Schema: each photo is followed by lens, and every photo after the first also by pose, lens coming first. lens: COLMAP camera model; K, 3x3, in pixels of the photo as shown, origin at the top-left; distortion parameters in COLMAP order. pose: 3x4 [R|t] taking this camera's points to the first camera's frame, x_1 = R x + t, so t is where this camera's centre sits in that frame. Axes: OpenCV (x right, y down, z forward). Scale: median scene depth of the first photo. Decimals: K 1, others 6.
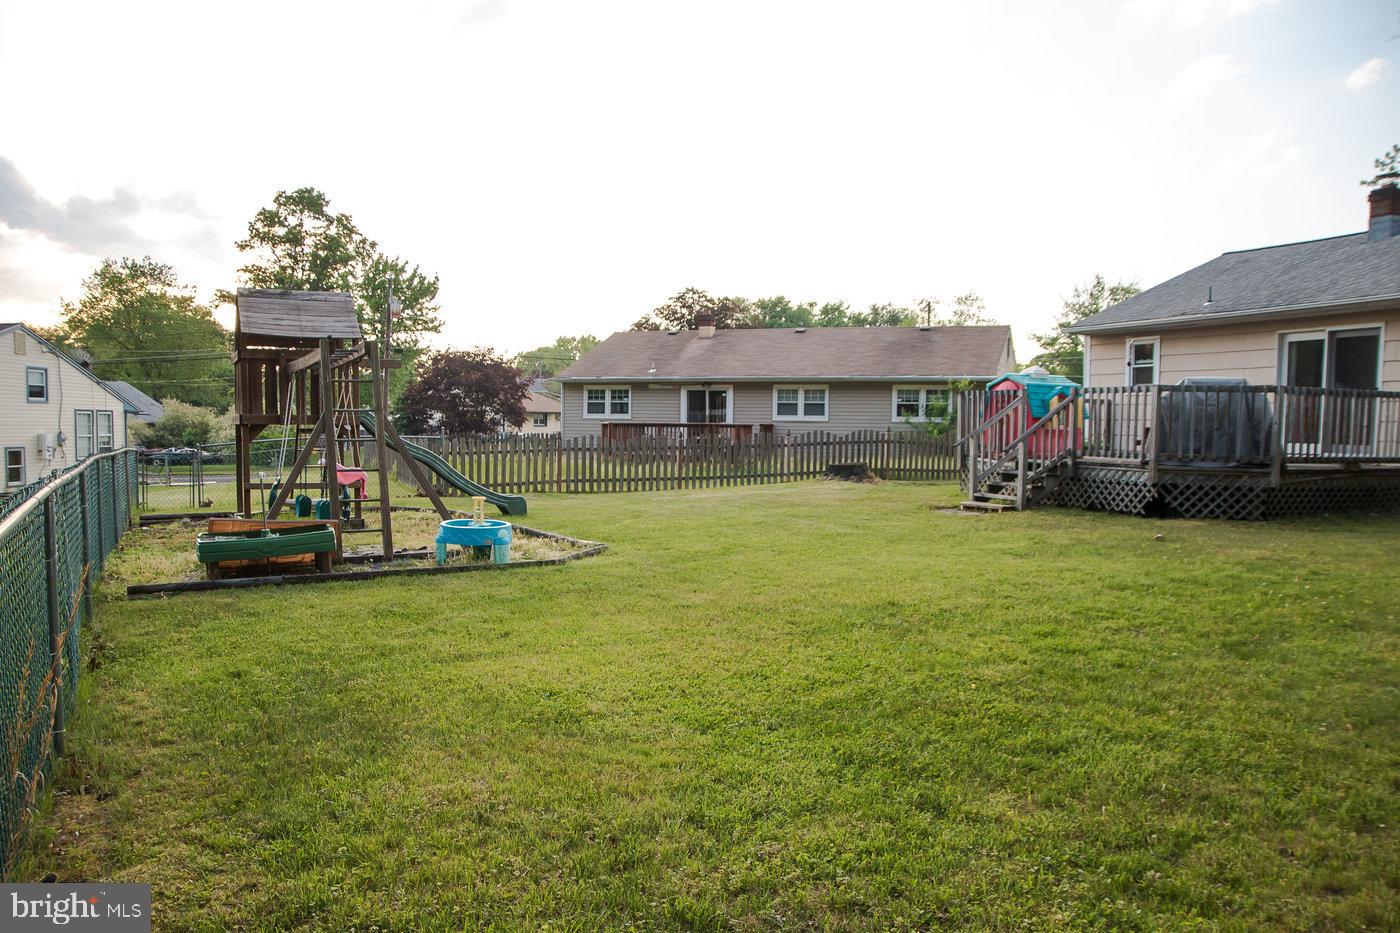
lens RADIAL K [[1052.5, 0, 700.8], [0, 1052.5, 490.5], [0, 0, 1]] dist [-0.134763, 0.123152]
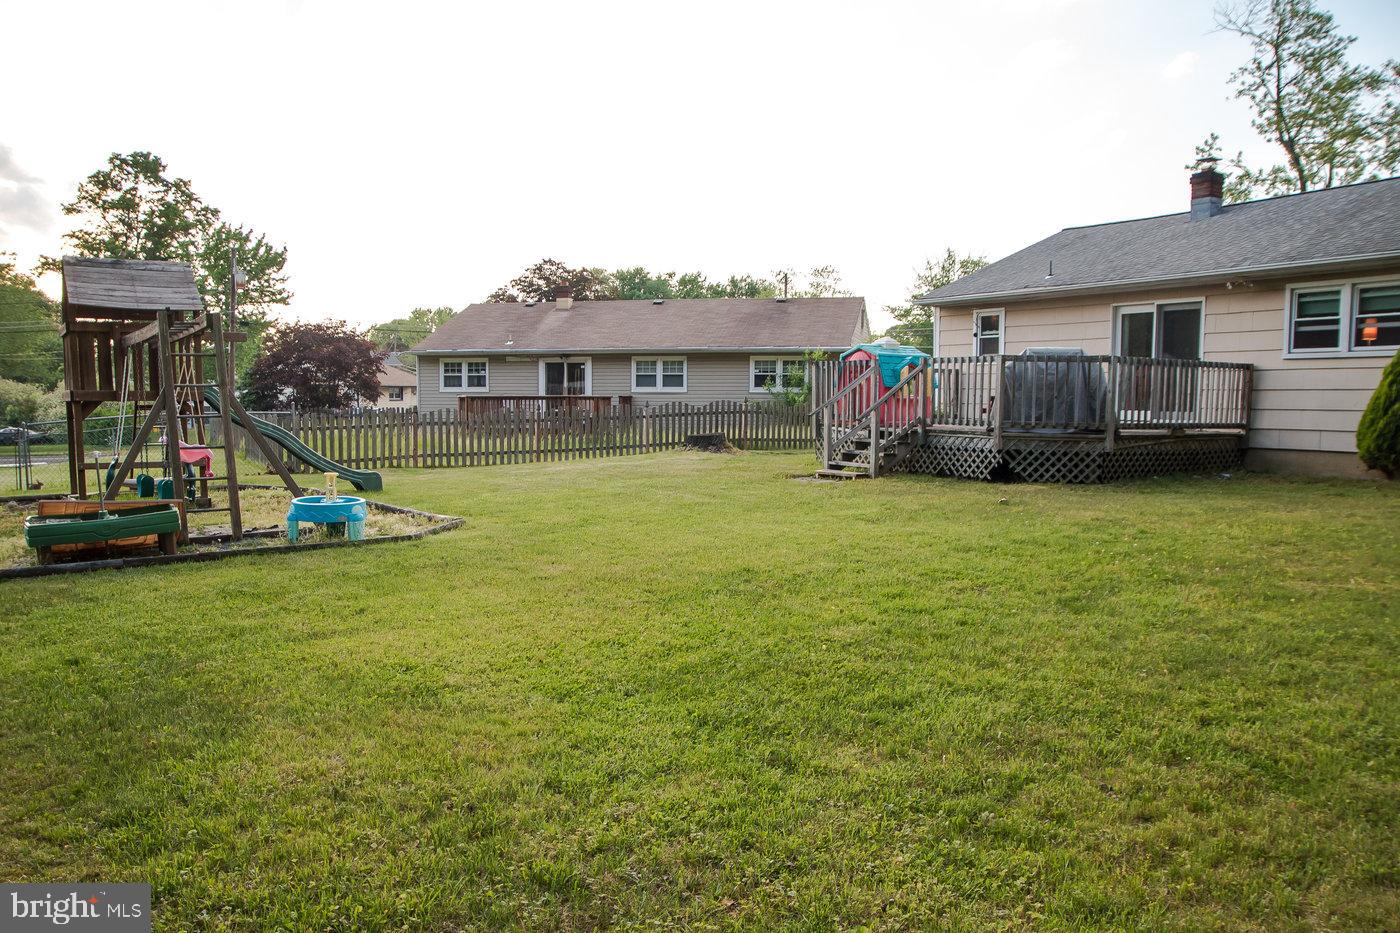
lens RADIAL K [[1052.5, 0, 700.8], [0, 1052.5, 490.5], [0, 0, 1]] dist [-0.134763, 0.123152]
pose [[0.991326, -0.018621, 0.130098, 0.003280], [0.015158, 0.999505, 0.027562, 0.000770], [-0.130547, -0.025351, 0.991118, -0.005630]]
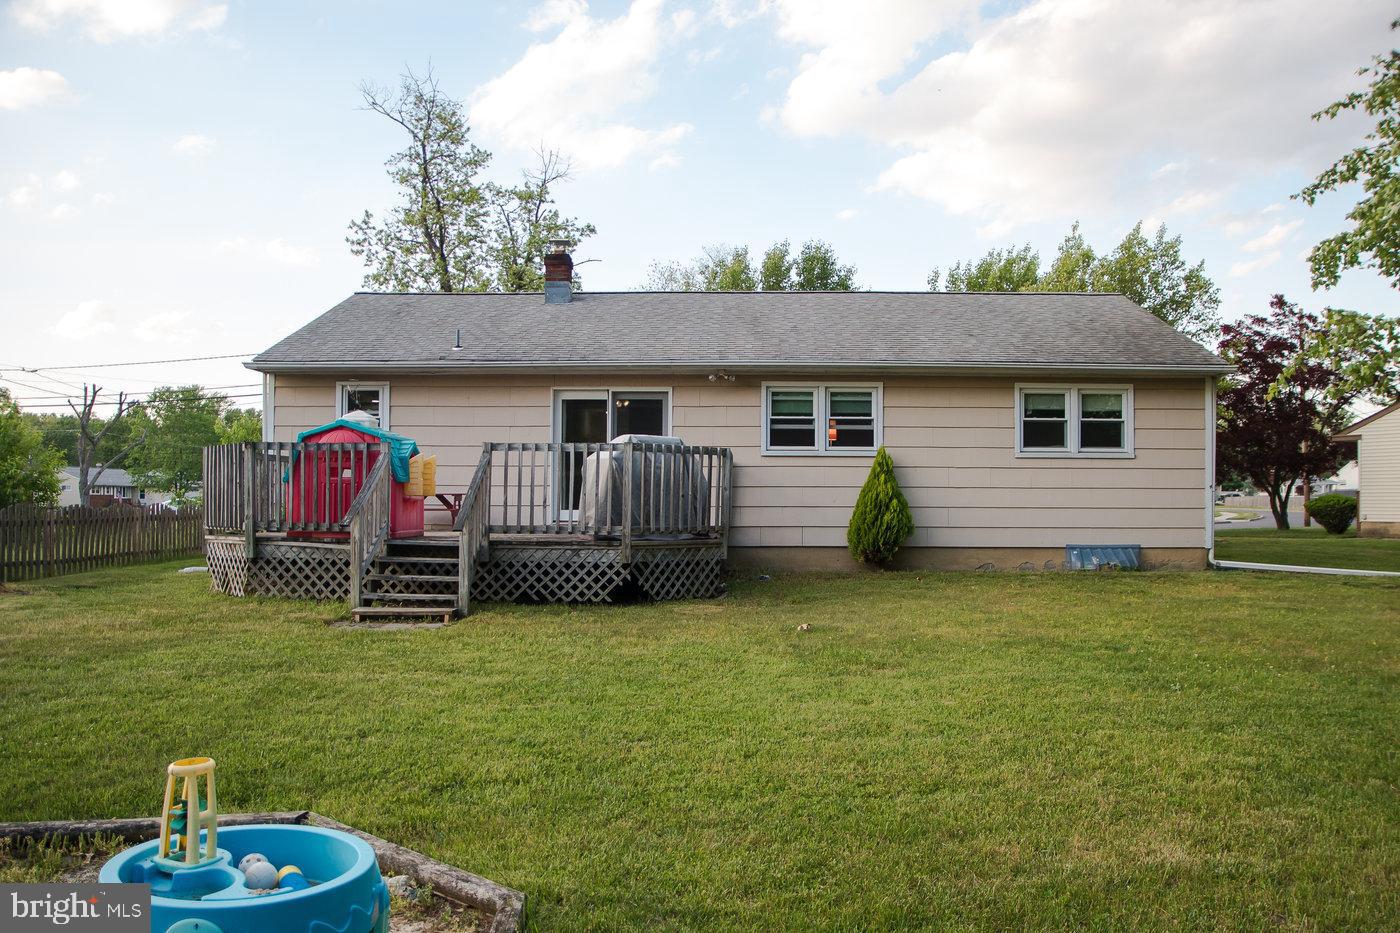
lens RADIAL K [[1052.5, 0, 700.8], [0, 1052.5, 490.5], [0, 0, 1]] dist [-0.134763, 0.123152]
pose [[0.417735, -0.002951, 0.908564, -0.284061], [0.058915, 0.997978, -0.023847, -0.040682], [-0.906657, 0.063490, 0.417064, 0.596009]]
